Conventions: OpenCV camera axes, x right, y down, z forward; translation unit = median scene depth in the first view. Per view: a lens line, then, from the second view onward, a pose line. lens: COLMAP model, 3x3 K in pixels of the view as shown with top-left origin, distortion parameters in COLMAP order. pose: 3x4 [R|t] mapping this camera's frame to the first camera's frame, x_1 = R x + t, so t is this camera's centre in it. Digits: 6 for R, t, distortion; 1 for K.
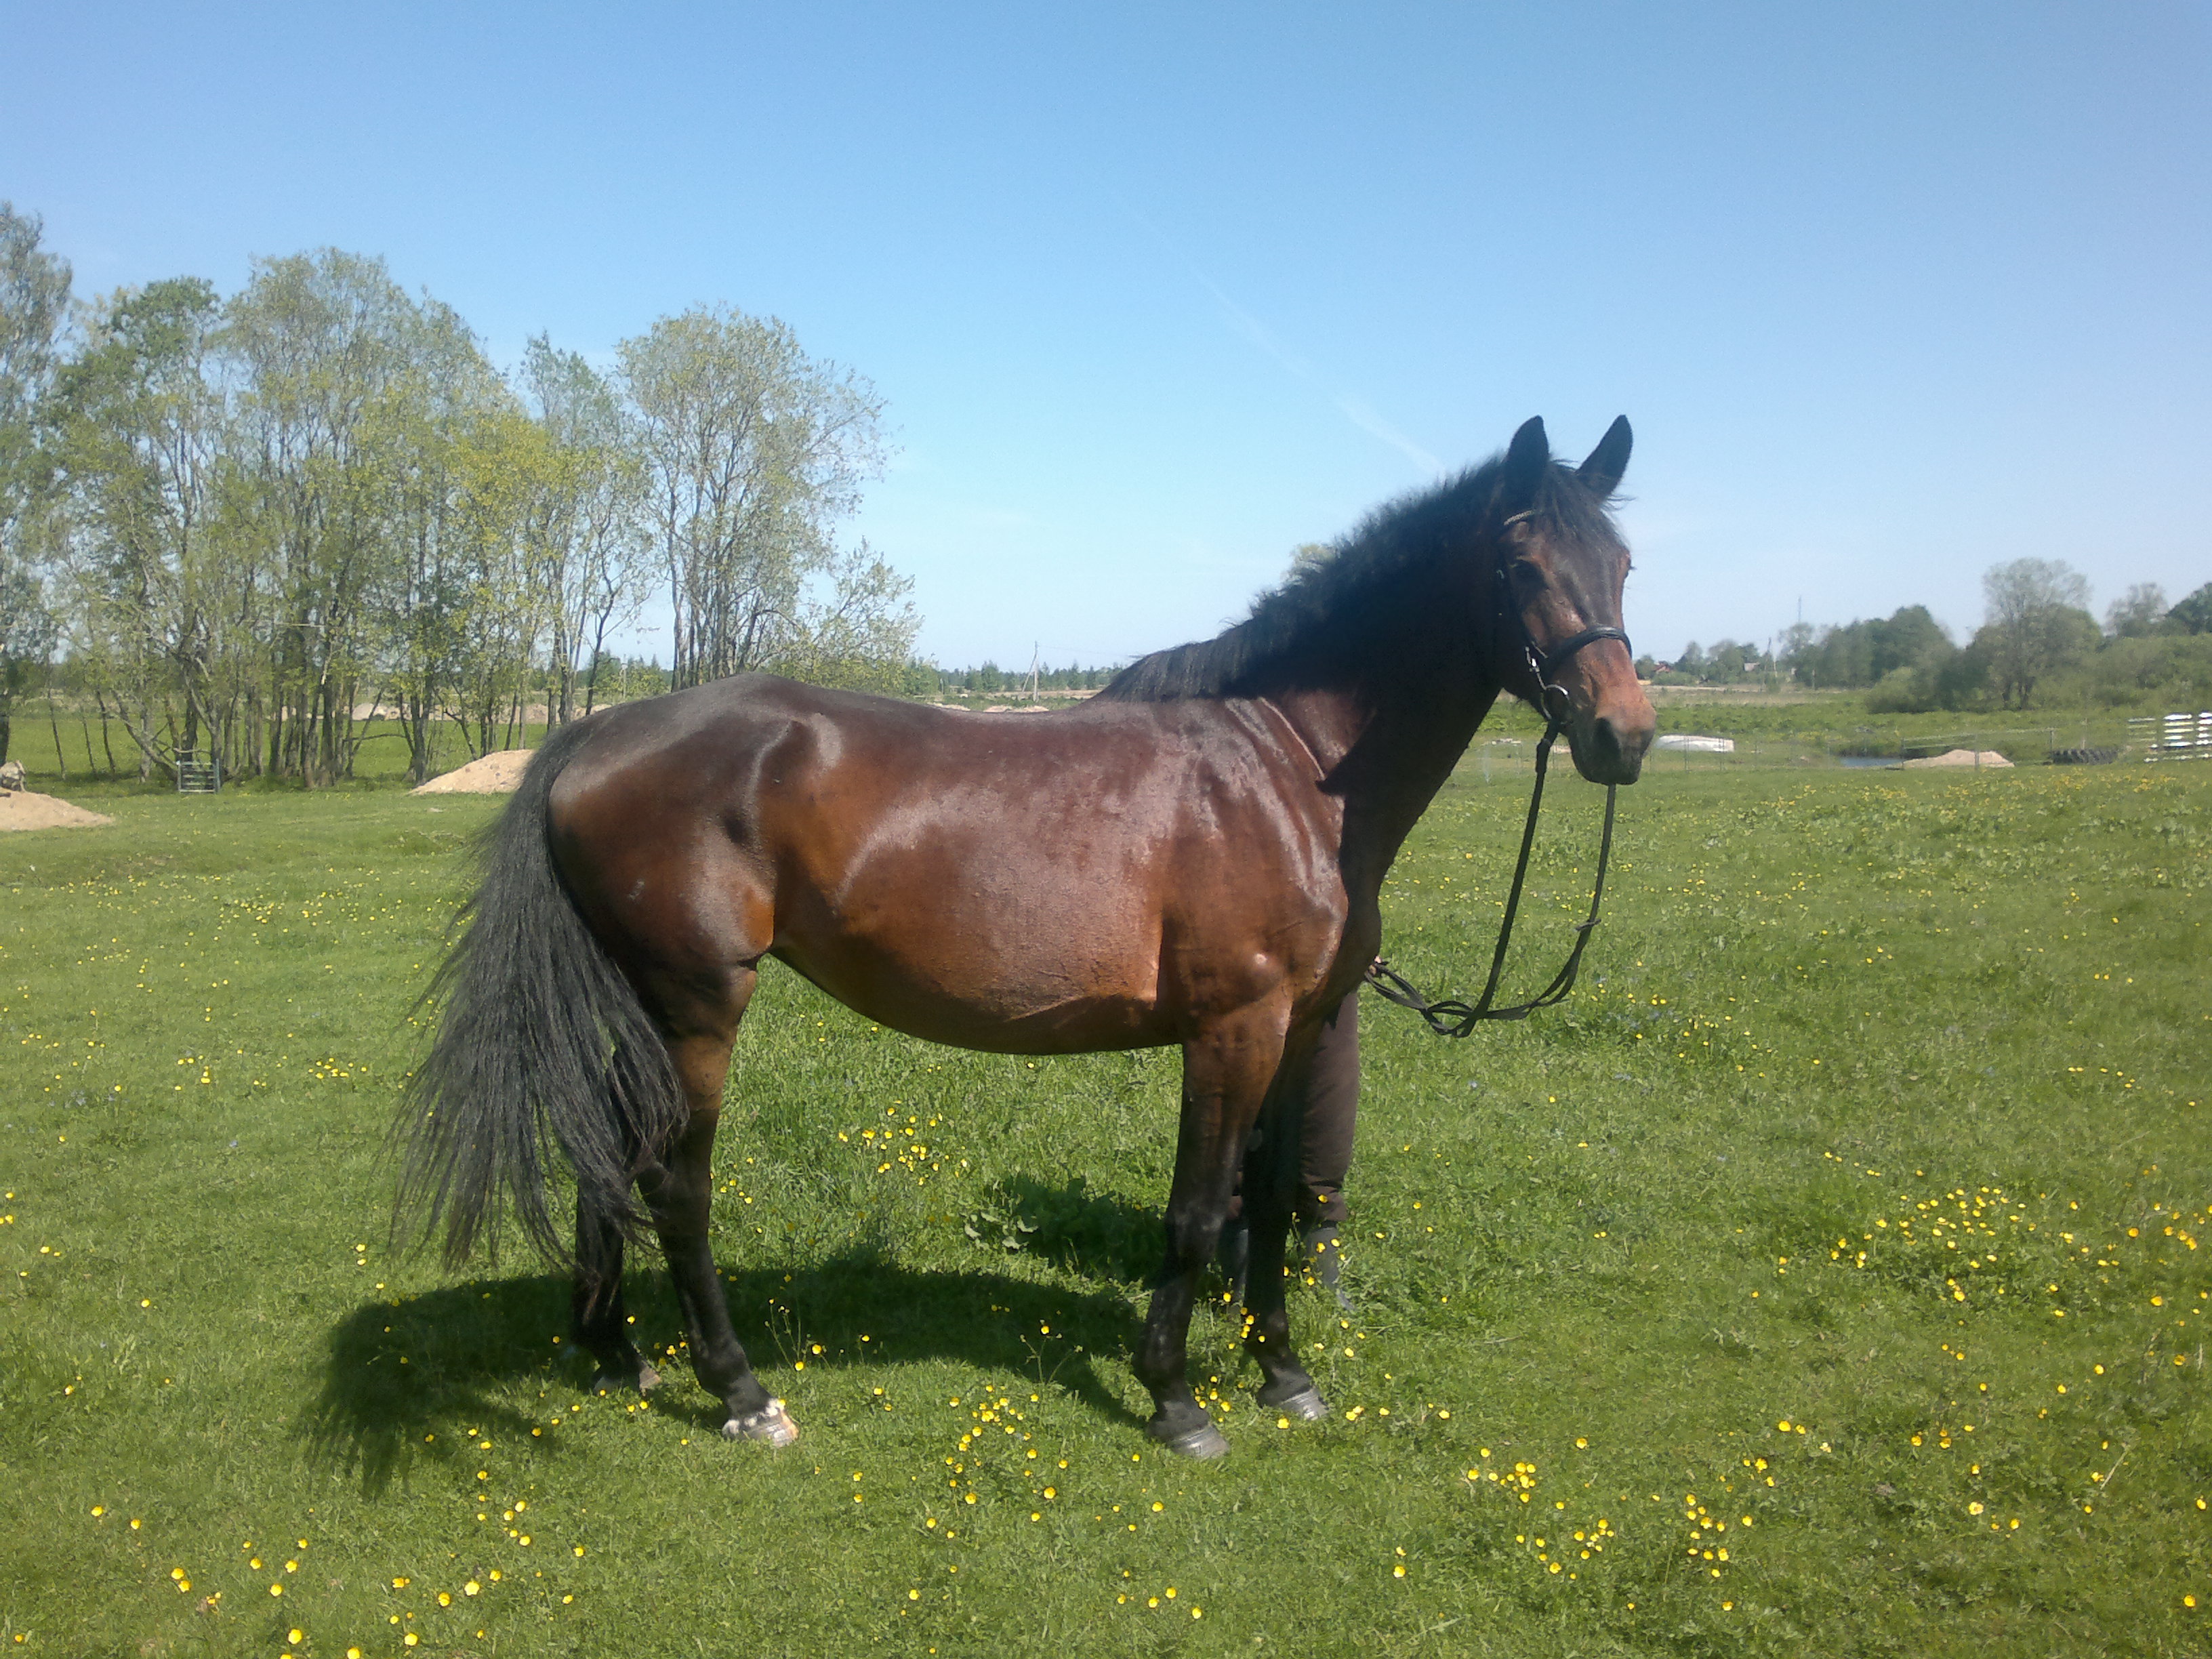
lens RADIAL K [[2279.9, 0, 1097.1], [0, 2279.9, 827.0], [0, 0, 1]] dist [-0.020621, 0.000000]
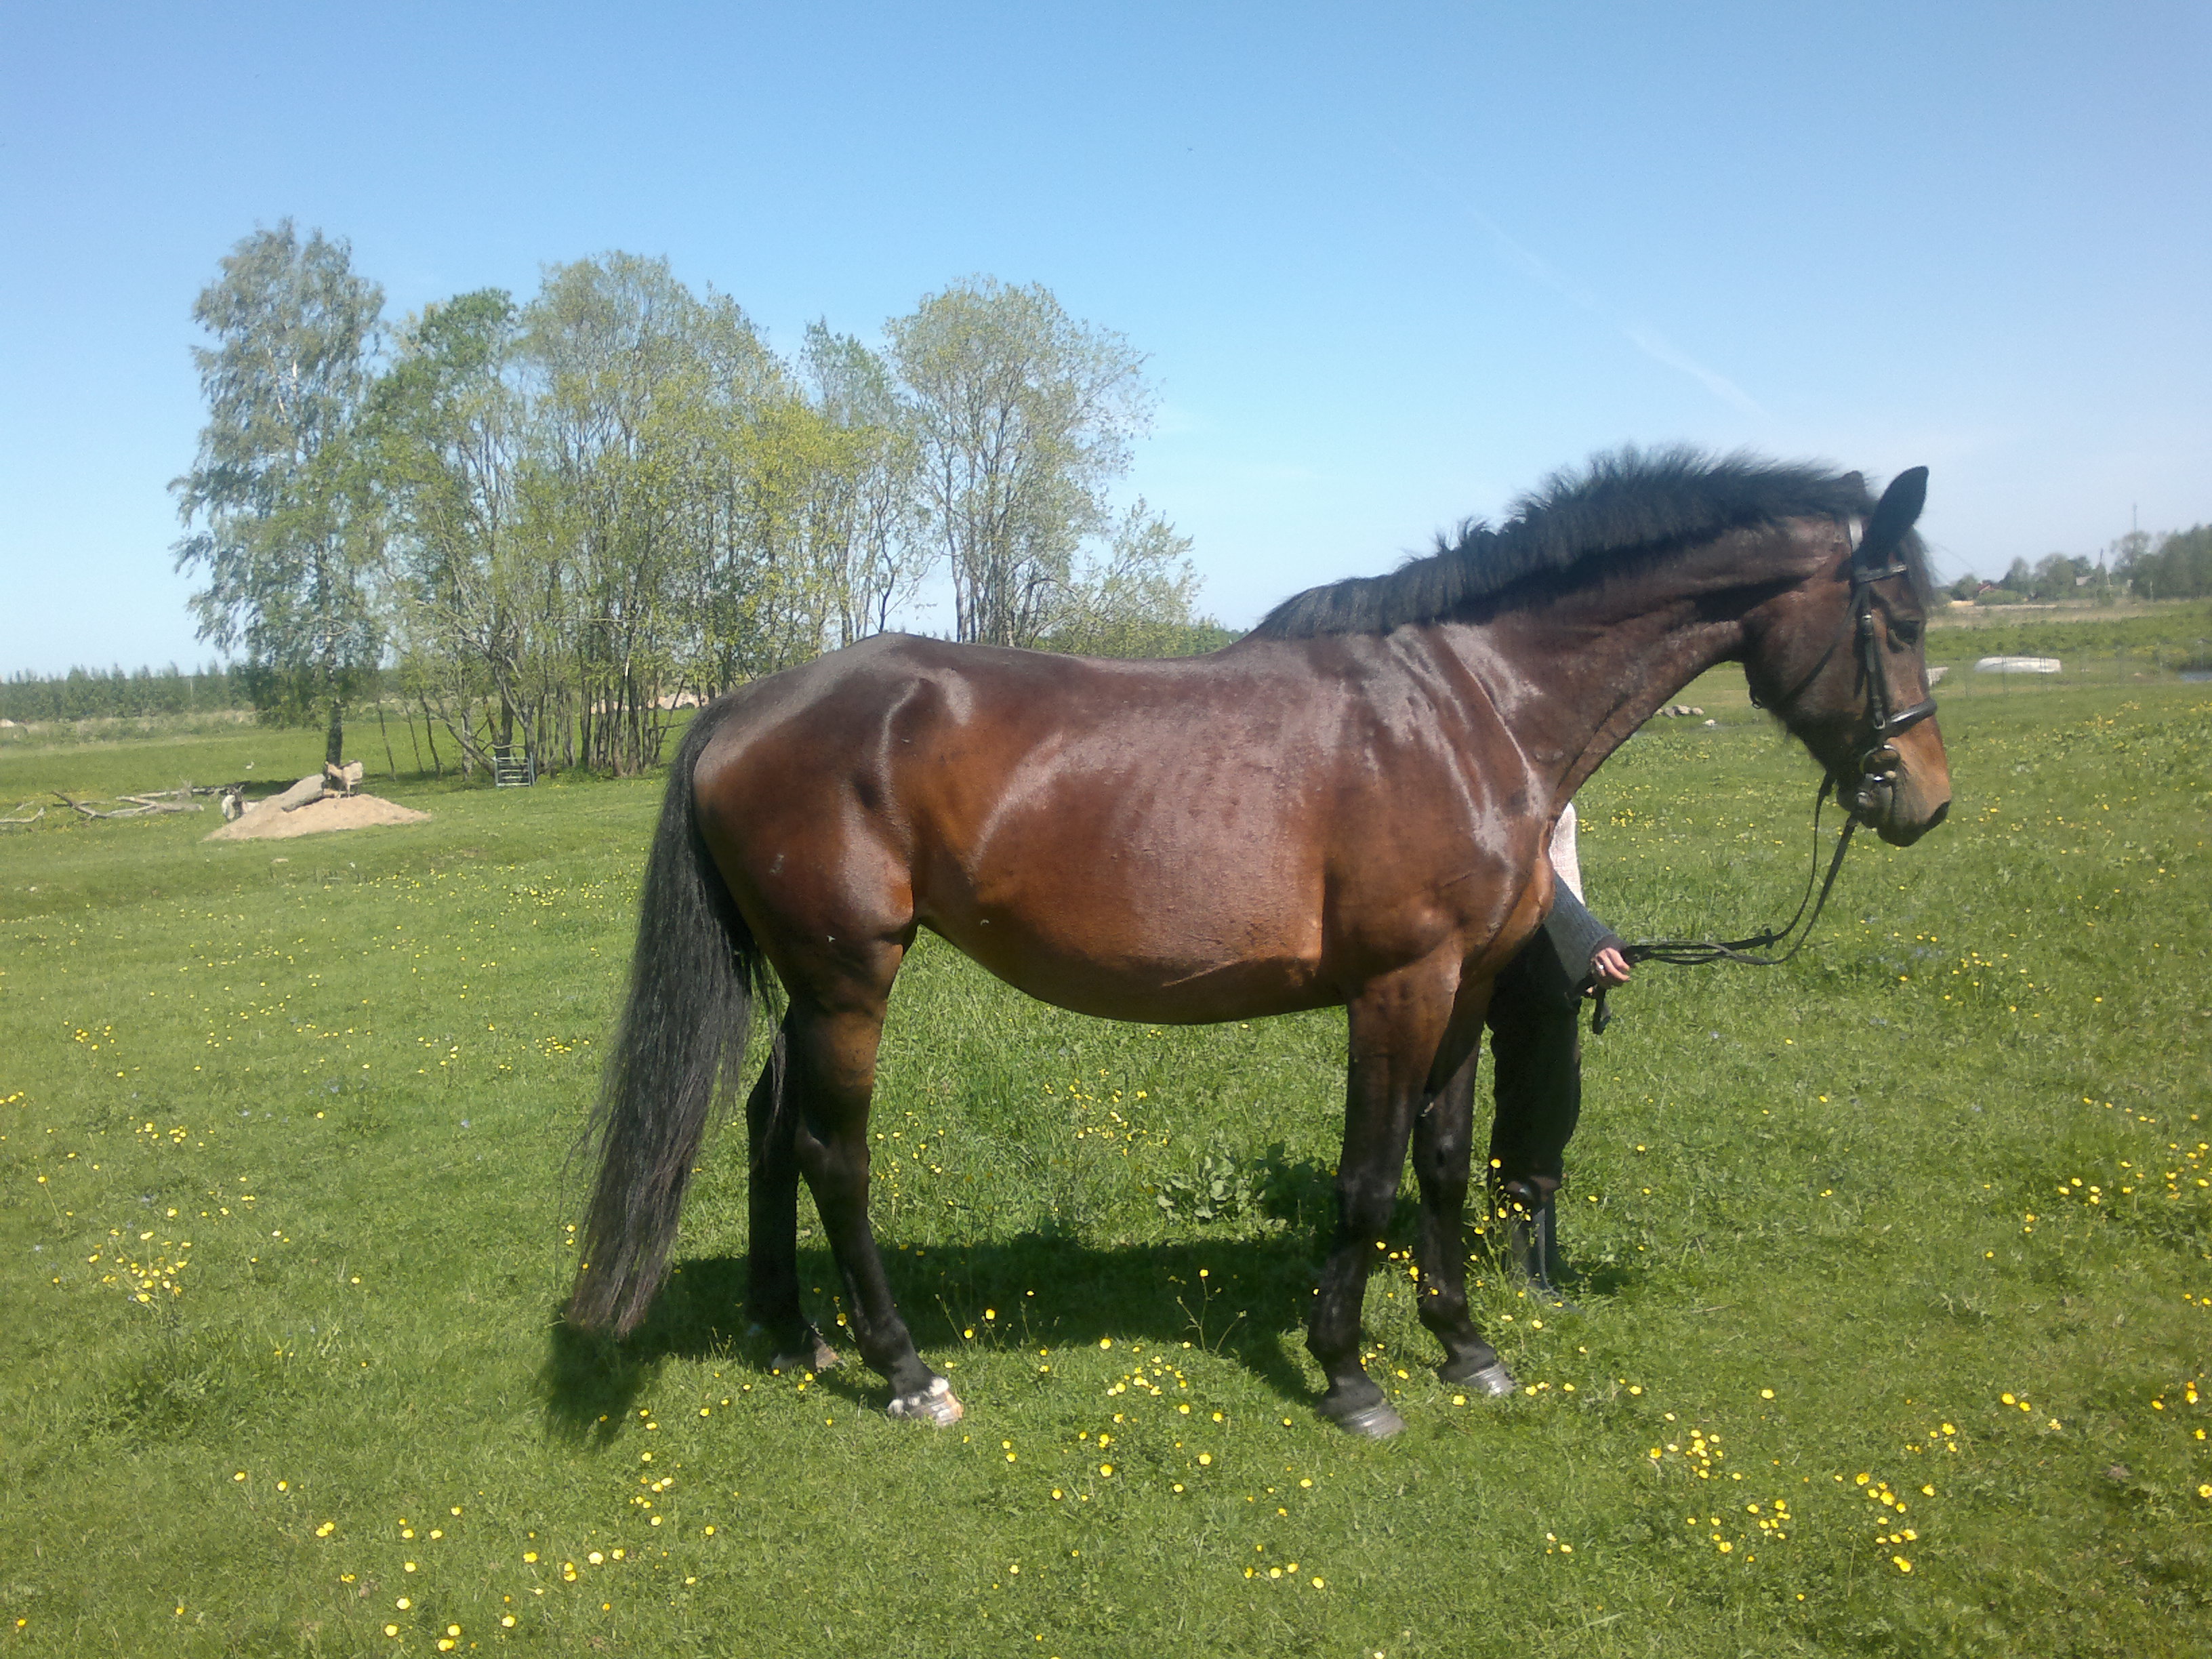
lens RADIAL K [[2279.9, 0, 1105.9], [0, 2279.9, 814.5], [0, 0, 1]] dist [-0.020621, 0.000000]
pose [[0.988634, -0.041911, -0.144384, 0.047765], [0.043502, 0.999022, 0.007881, 0.002936], [0.143913, -0.014073, 0.989490, 0.027589]]
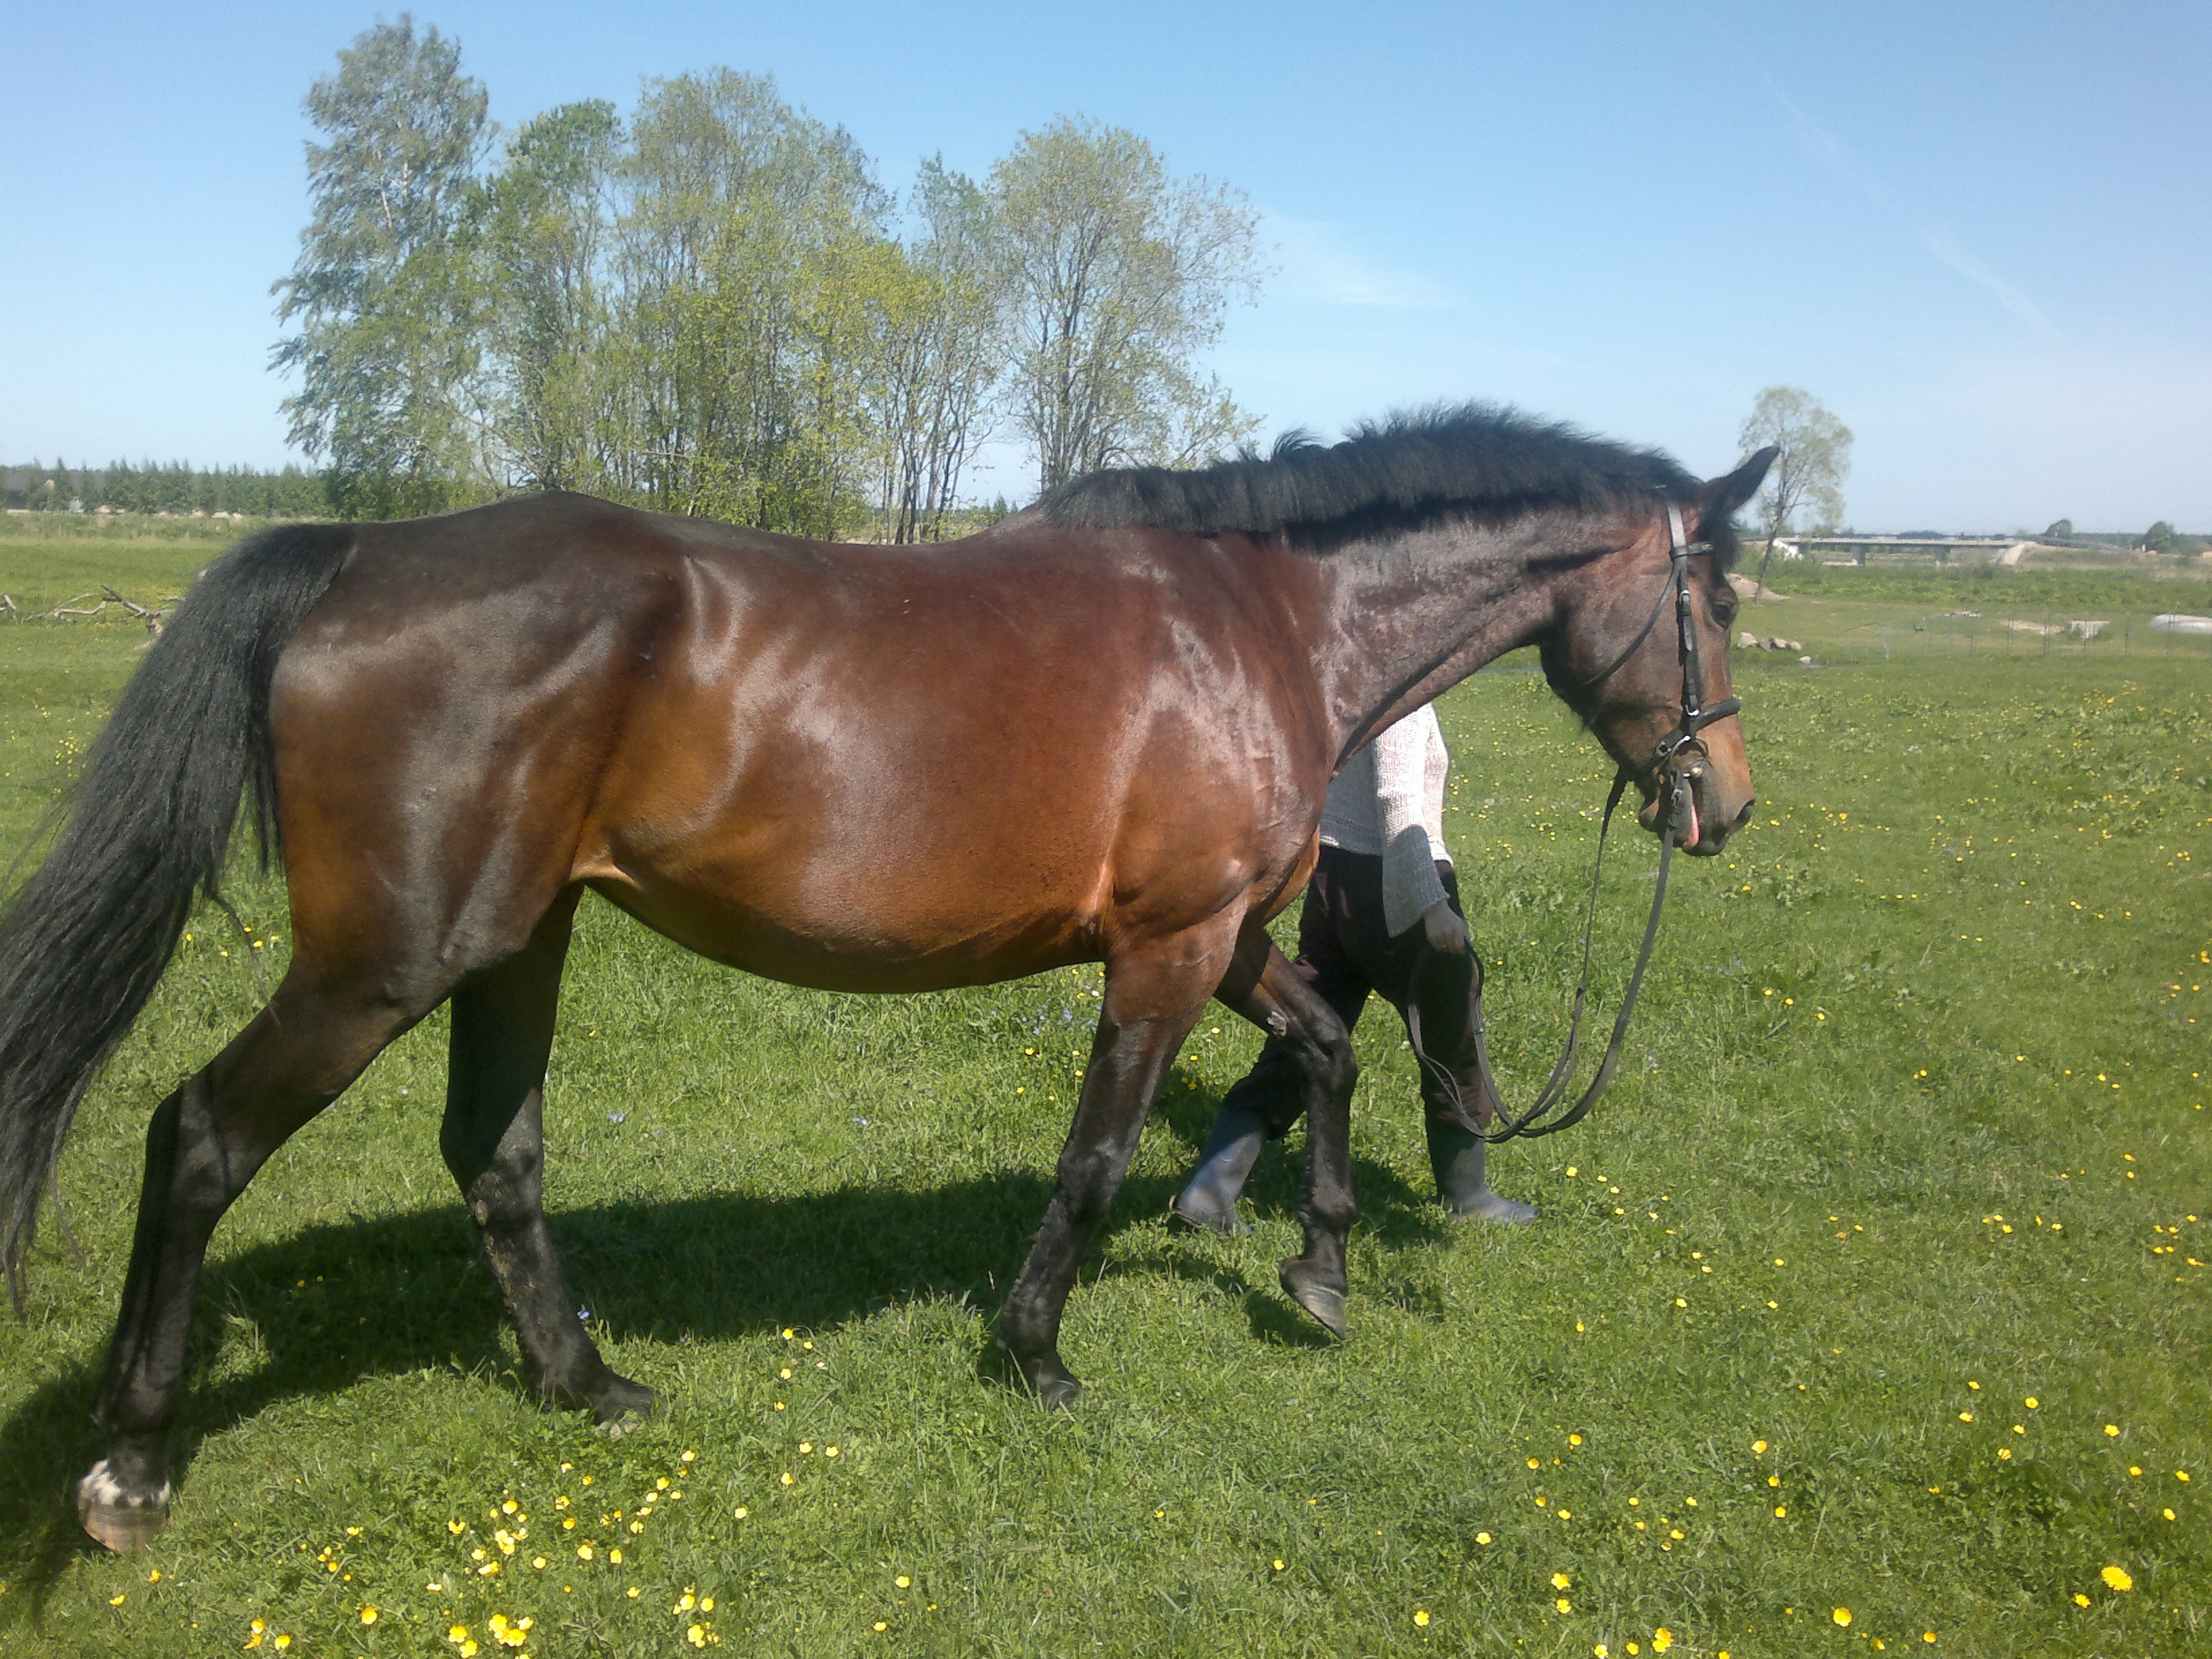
lens RADIAL K [[2279.9, 0, 1126.4], [0, 2279.9, 845.6], [0, 0, 1]] dist [-0.020621, 0.000000]
pose [[0.970631, 0.059000, -0.233227, 0.187653], [-0.041009, 0.995849, 0.081254, -0.017795], [0.237053, -0.069303, 0.969022, 0.163540]]
